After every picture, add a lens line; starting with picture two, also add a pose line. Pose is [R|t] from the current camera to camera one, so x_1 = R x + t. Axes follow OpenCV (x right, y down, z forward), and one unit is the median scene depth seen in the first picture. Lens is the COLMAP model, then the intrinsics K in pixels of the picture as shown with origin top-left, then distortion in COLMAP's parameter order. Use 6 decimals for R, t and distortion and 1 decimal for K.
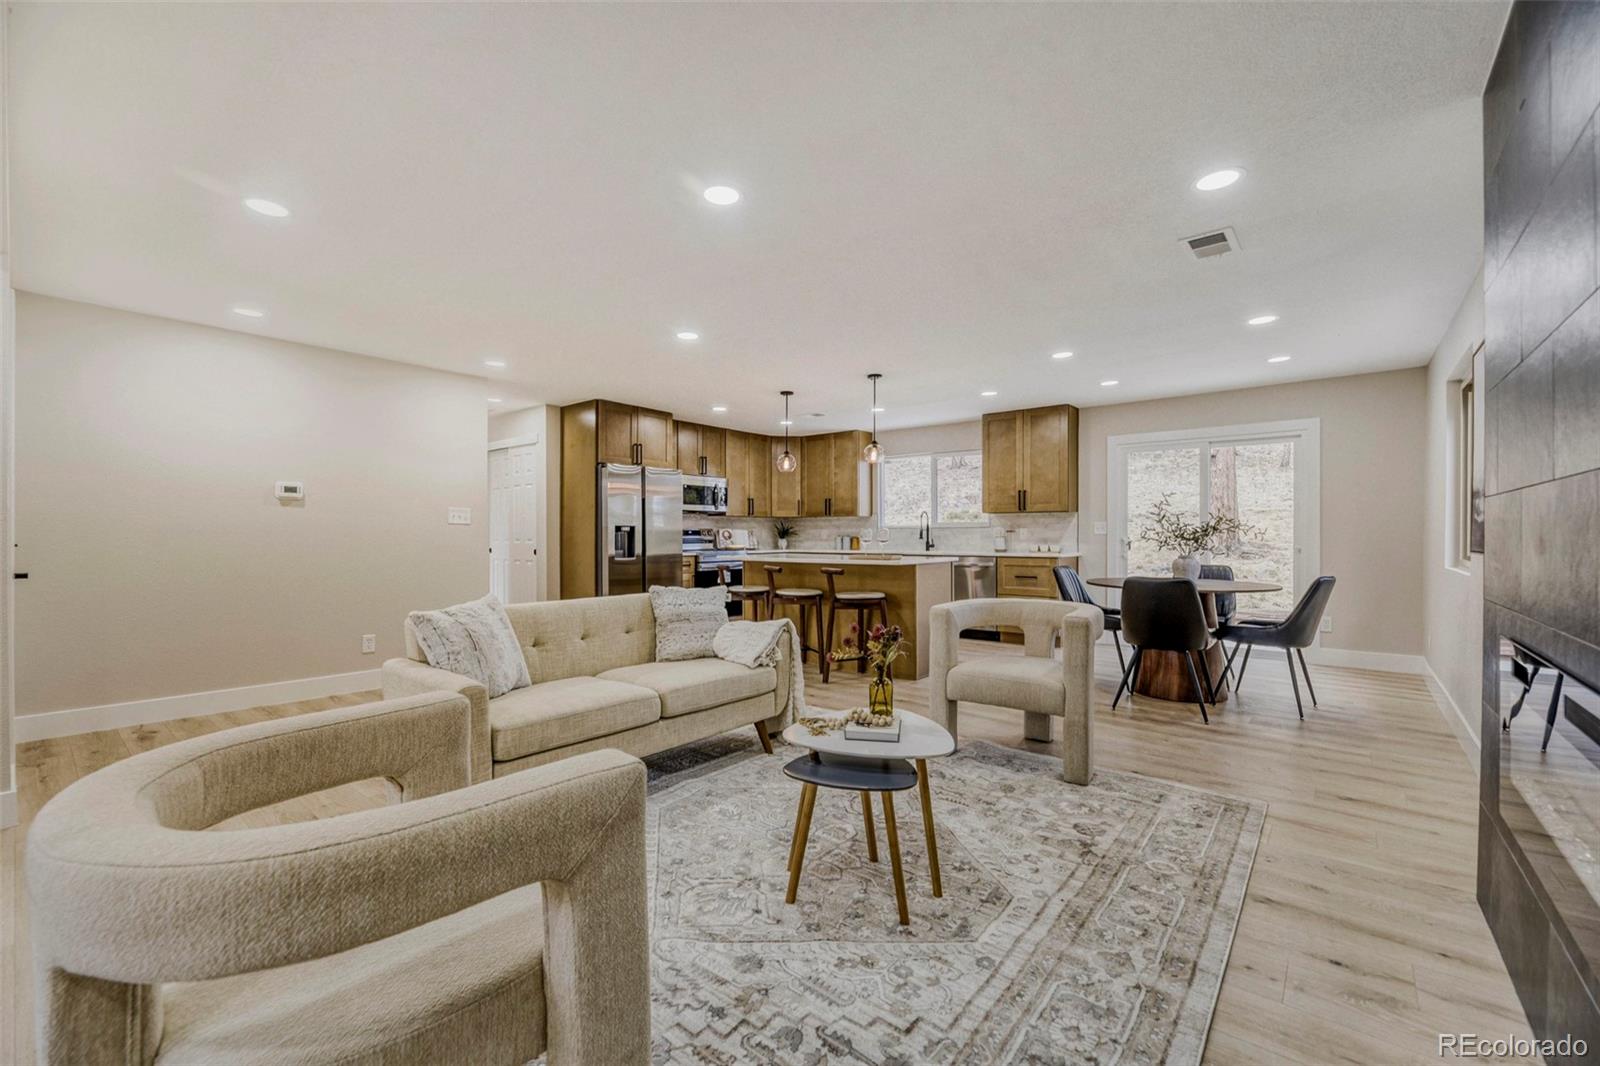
lens RADIAL K [[656.9, 0, 825.0], [0, 656.9, 537.7], [0, 0, 1]] dist [-0.001981, -0.000540]
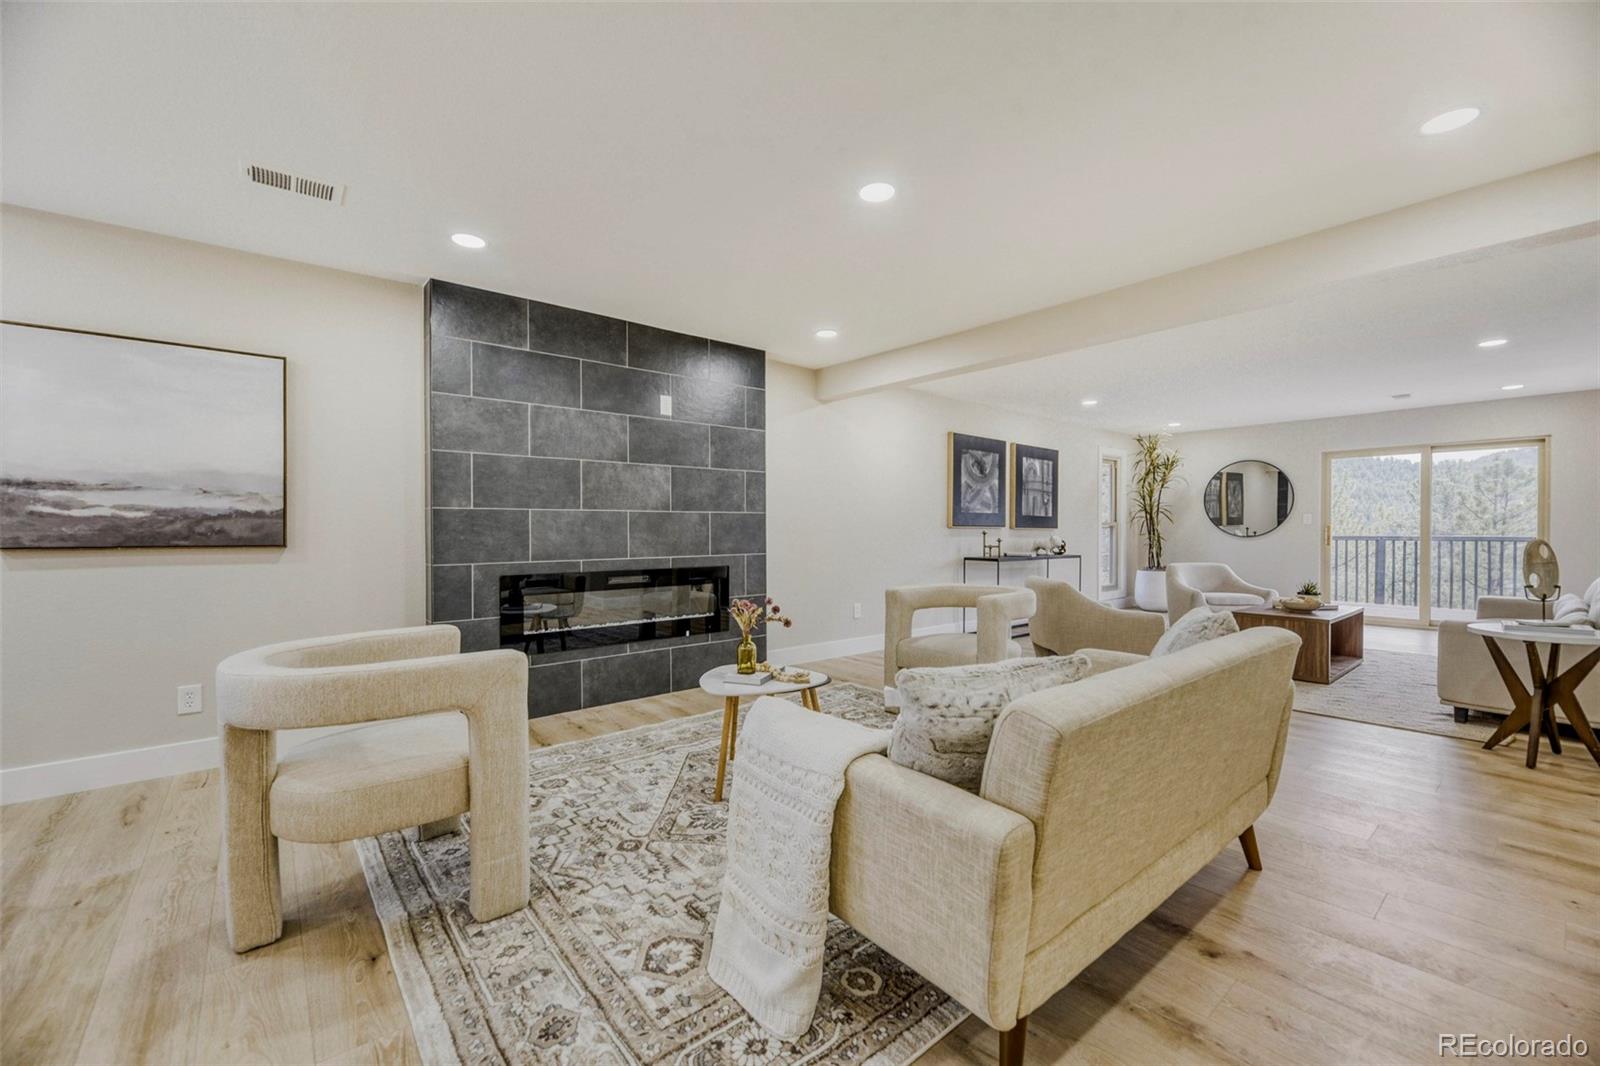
lens RADIAL K [[656.9, 0, 825.0], [0, 656.9, 537.7], [0, 0, 1]] dist [-0.001981, -0.000540]
pose [[-0.983177, -0.000206, 0.182658, -0.097604], [0.002989, 0.999847, 0.017213, -0.001398], [-0.182633, 0.017470, -0.983026, 0.729540]]
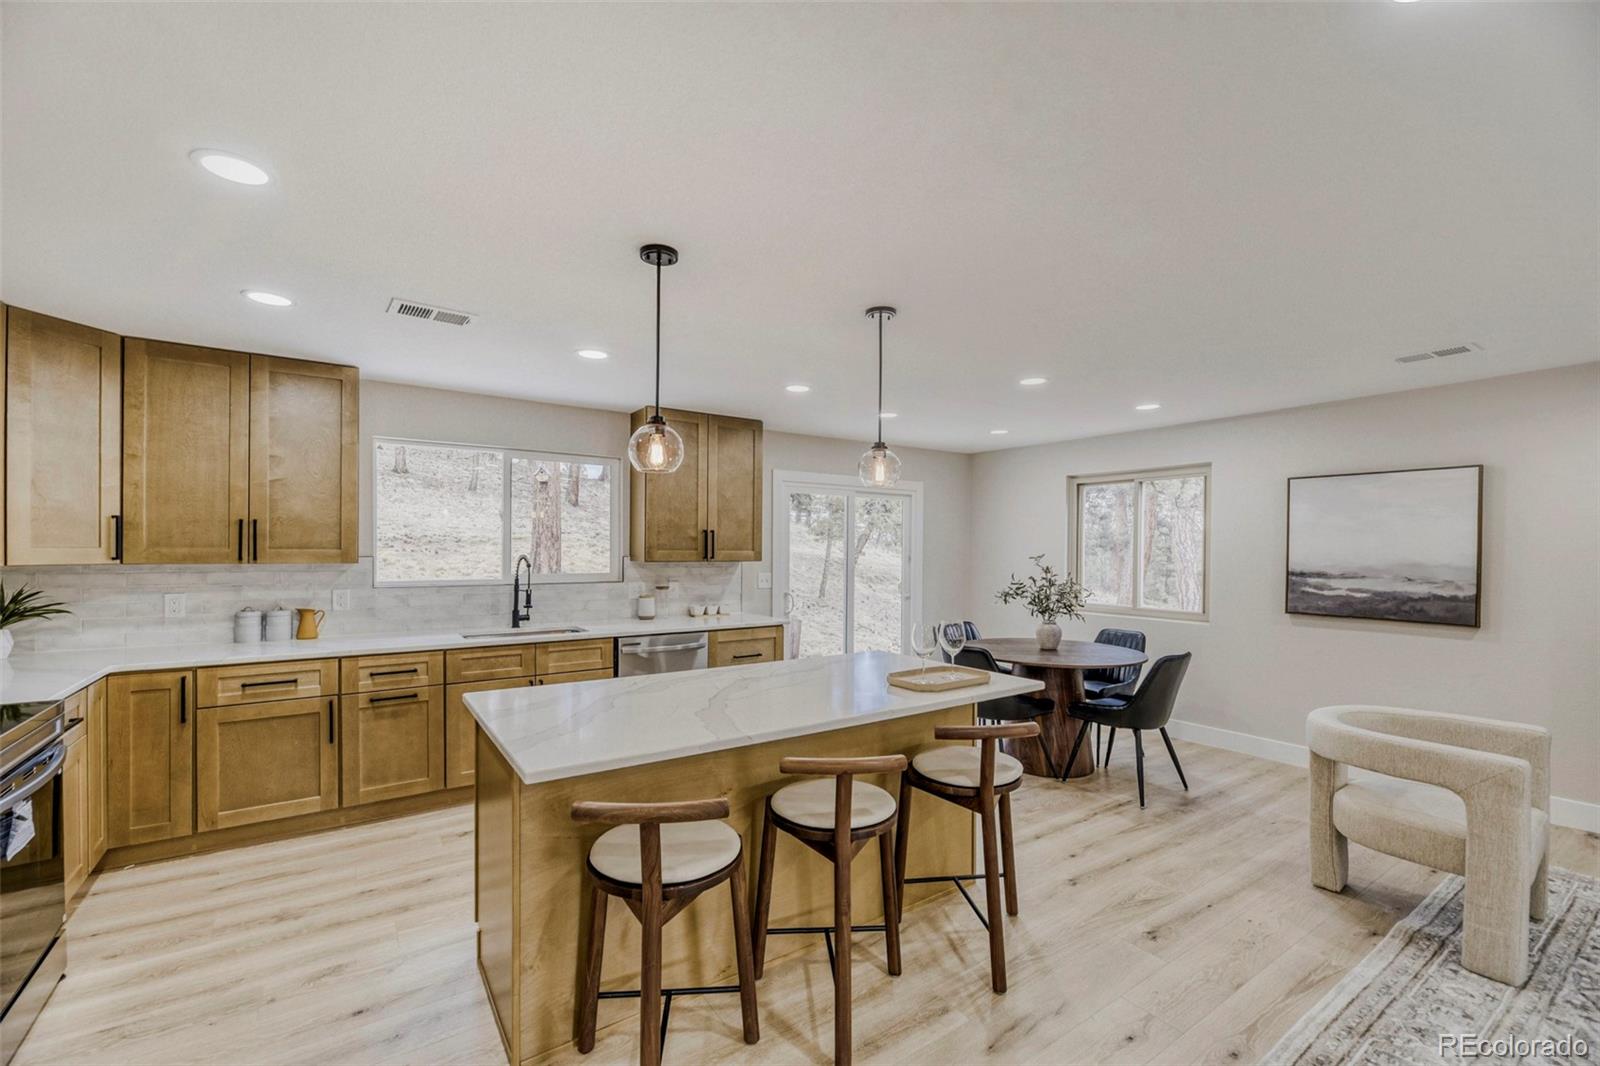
lens RADIAL K [[655.6, 0, 765.9], [0, 655.6, 547.5], [0, 0, 1]] dist [0.000374, -0.000473]
pose [[0.321593, 0.003616, 0.946871, -0.336543], [-0.000916, 0.999993, -0.003508, -0.051452], [-0.946877, 0.000261, 0.321594, 0.723776]]
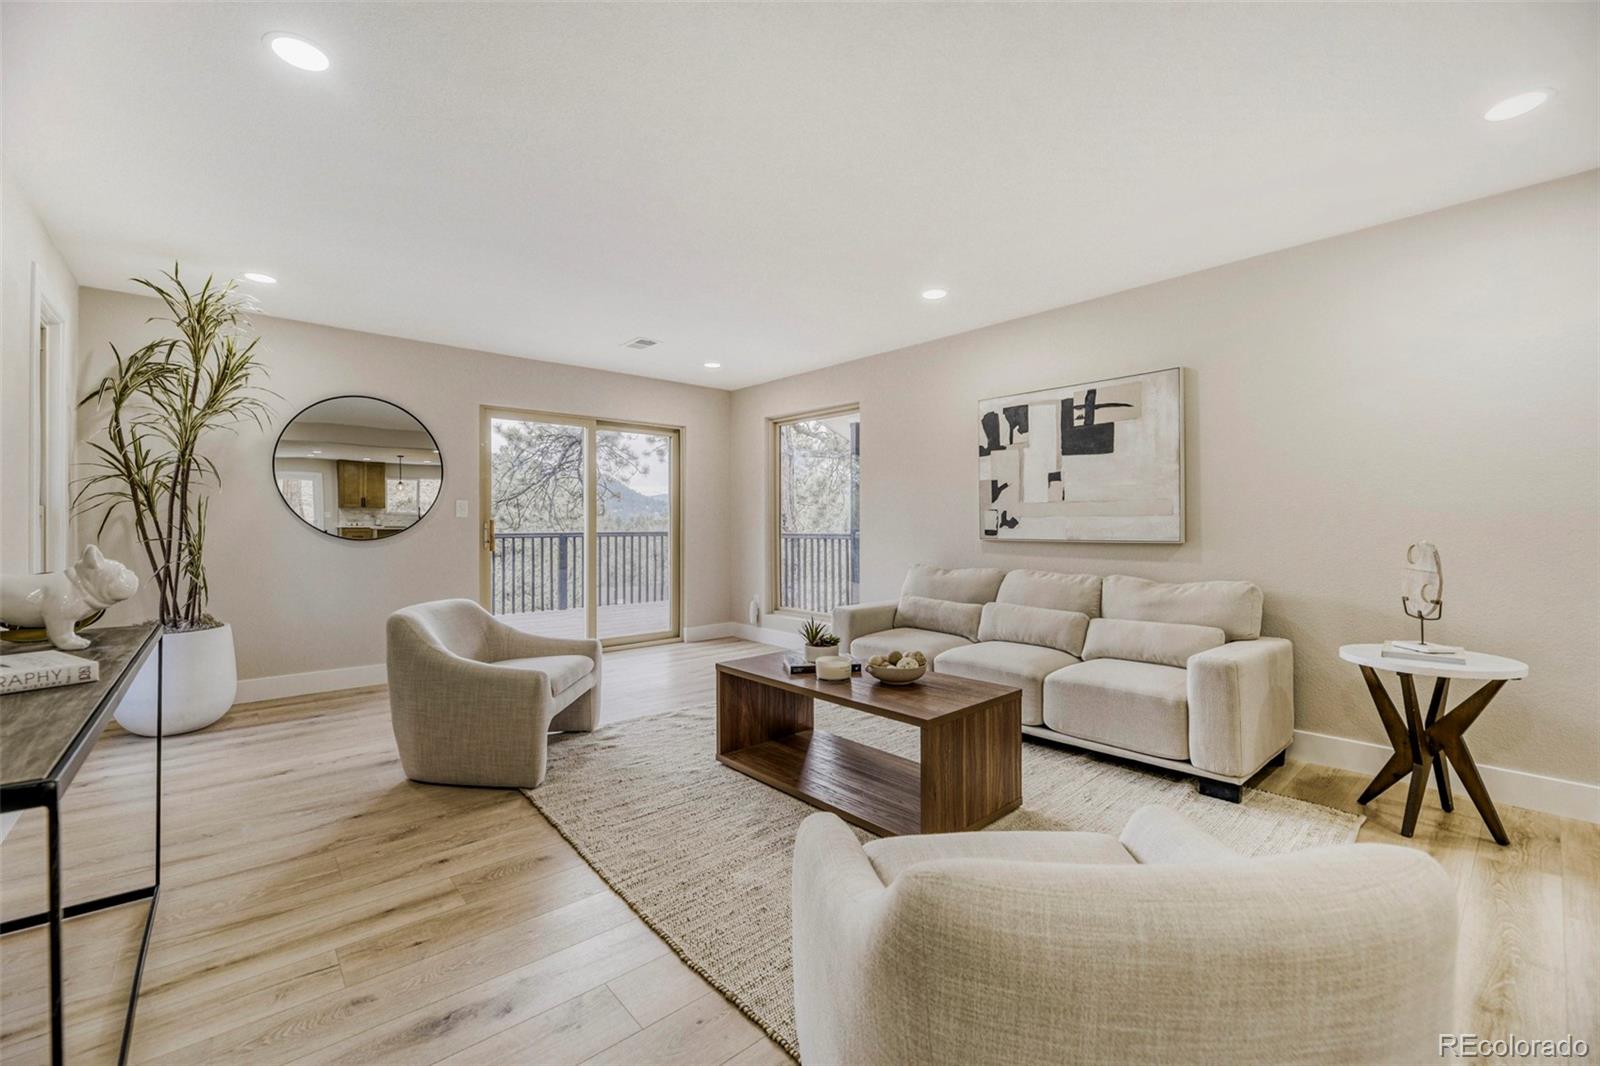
lens RADIAL K [[659.5, 0, 773.7], [0, 659.5, 523.1], [0, 0, 1]] dist [-0.006213, -0.000304]
pose [[-0.201165, 0.000394, -0.979557, -0.084331], [-0.004612, 0.999988, 0.001349, 0.001155], [0.979547, 0.004789, -0.201161, -0.086246]]
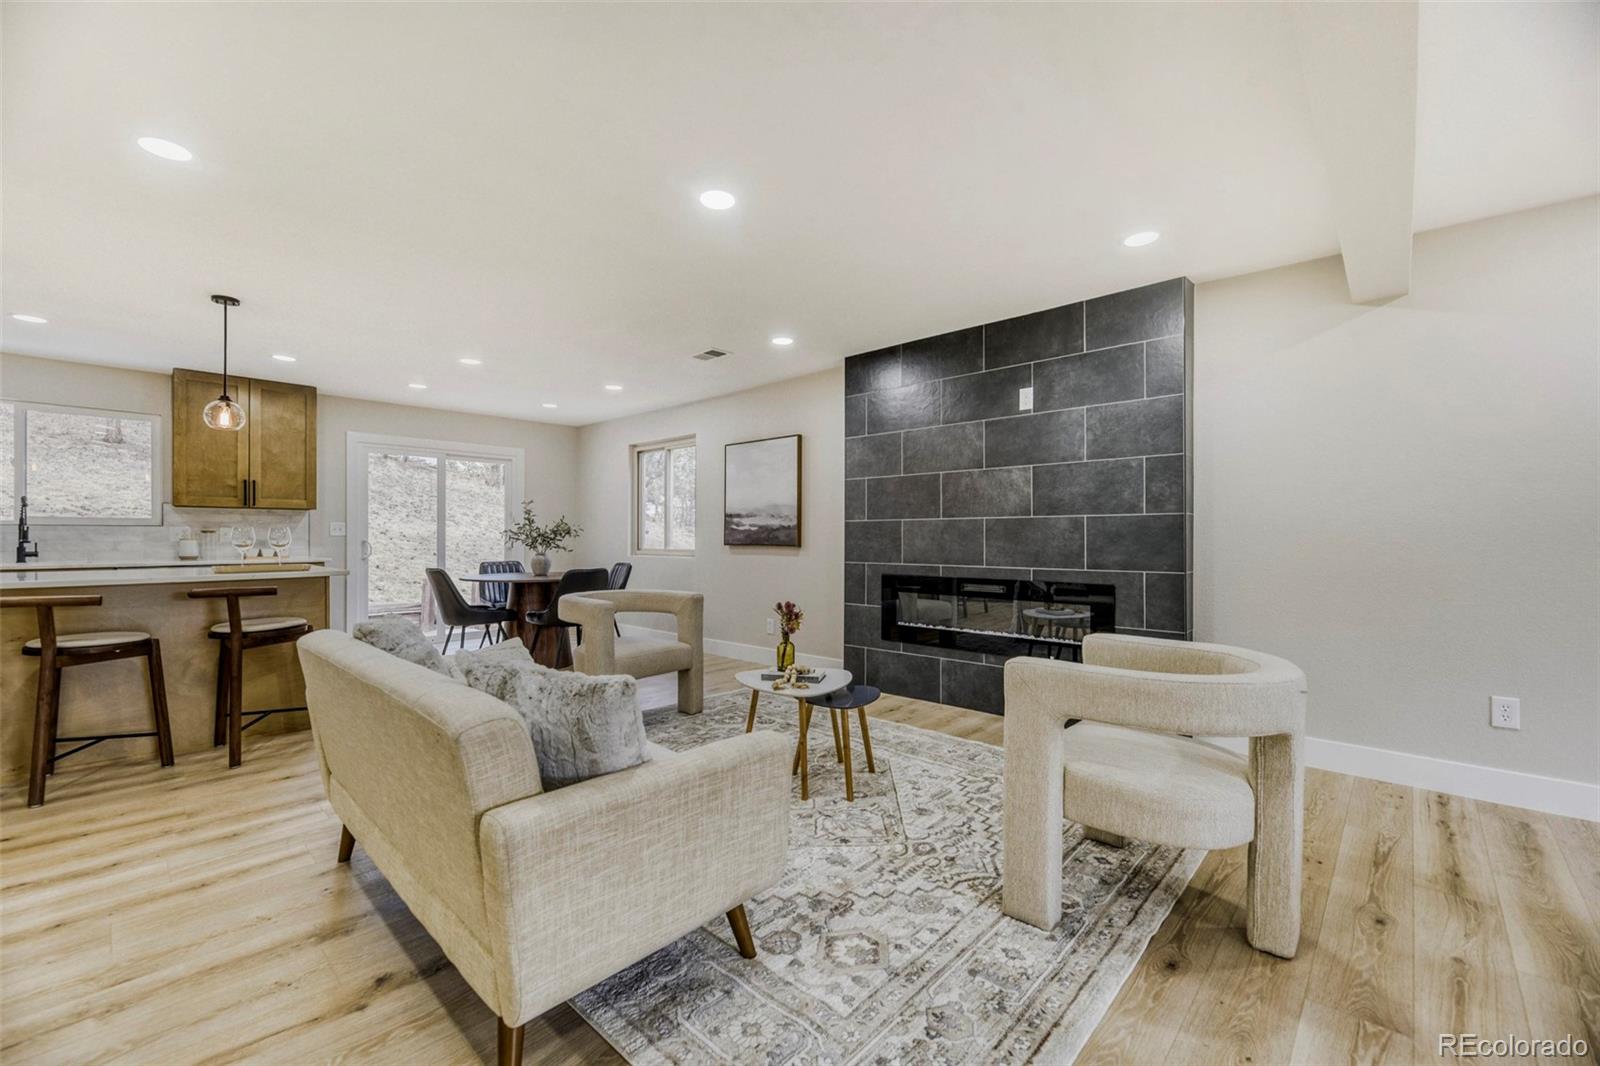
lens RADIAL K [[651.2, 0, 764.6], [0, 651.2, 534.5], [0, 0, 1]] dist [-0.002913, -0.000400]
pose [[0.107225, 0.000814, 0.994234, -0.416617], [0.005623, 0.999983, -0.001425, -0.001654], [-0.994219, 0.005743, 0.107218, 0.297572]]
